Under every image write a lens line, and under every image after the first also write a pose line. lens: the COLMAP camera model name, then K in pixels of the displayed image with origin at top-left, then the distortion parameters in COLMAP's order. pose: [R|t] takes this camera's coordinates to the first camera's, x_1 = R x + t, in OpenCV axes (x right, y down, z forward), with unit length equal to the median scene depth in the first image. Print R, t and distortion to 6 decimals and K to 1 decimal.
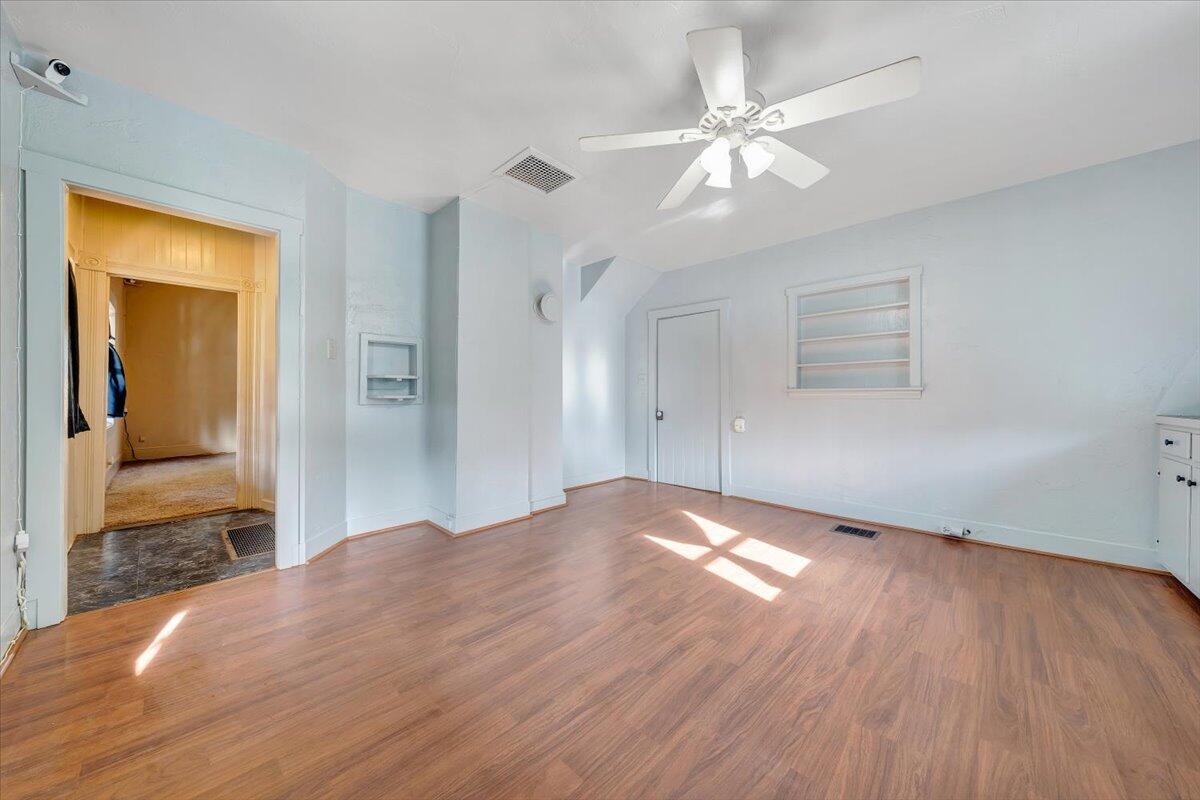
lens RADIAL K [[409.3, 0, 602.2], [0, 409.3, 395.3], [0, 0, 1]] dist [0.001011, -0.000128]
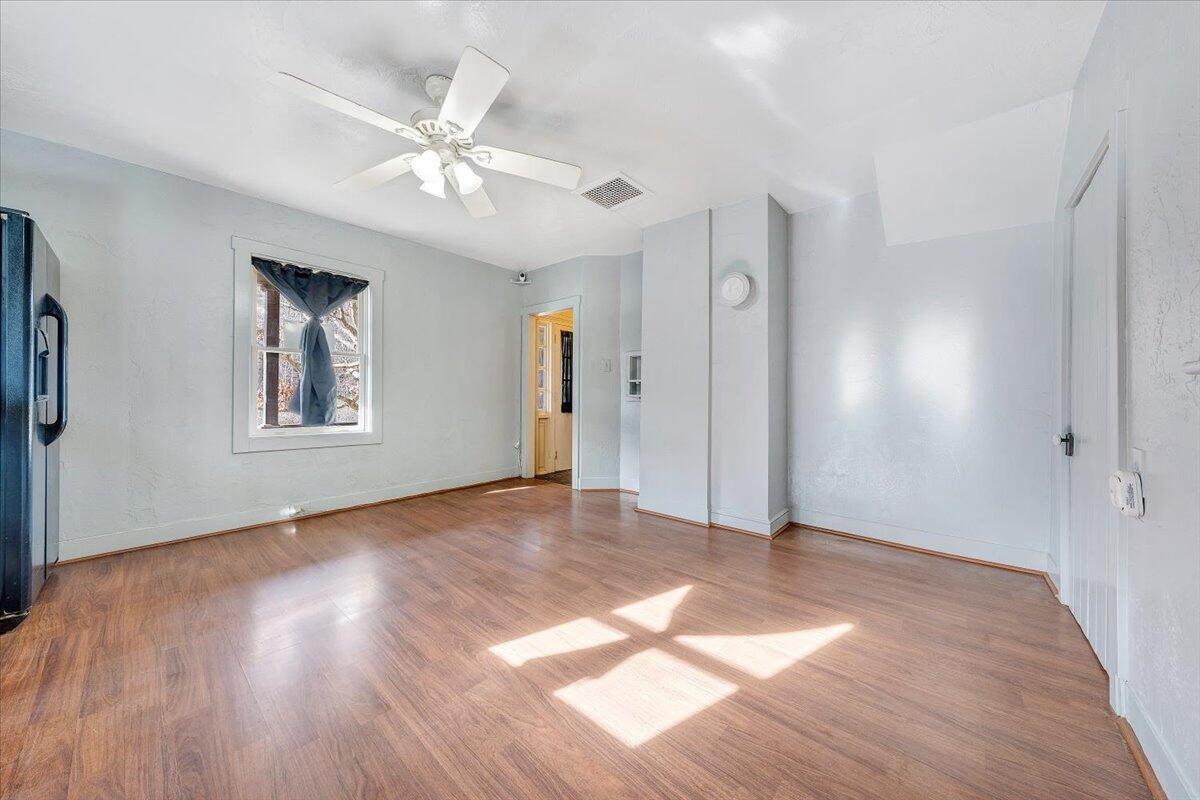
lens RADIAL K [[409.3, 0, 602.1], [0, 409.3, 396.7], [0, 0, 1]] dist [0.001011, -0.000128]
pose [[0.032433, 0.000064, -0.999474, 0.920288], [-0.000990, 1.000000, 0.000032, 0.004285], [0.999473, 0.000988, 0.032433, 0.900223]]
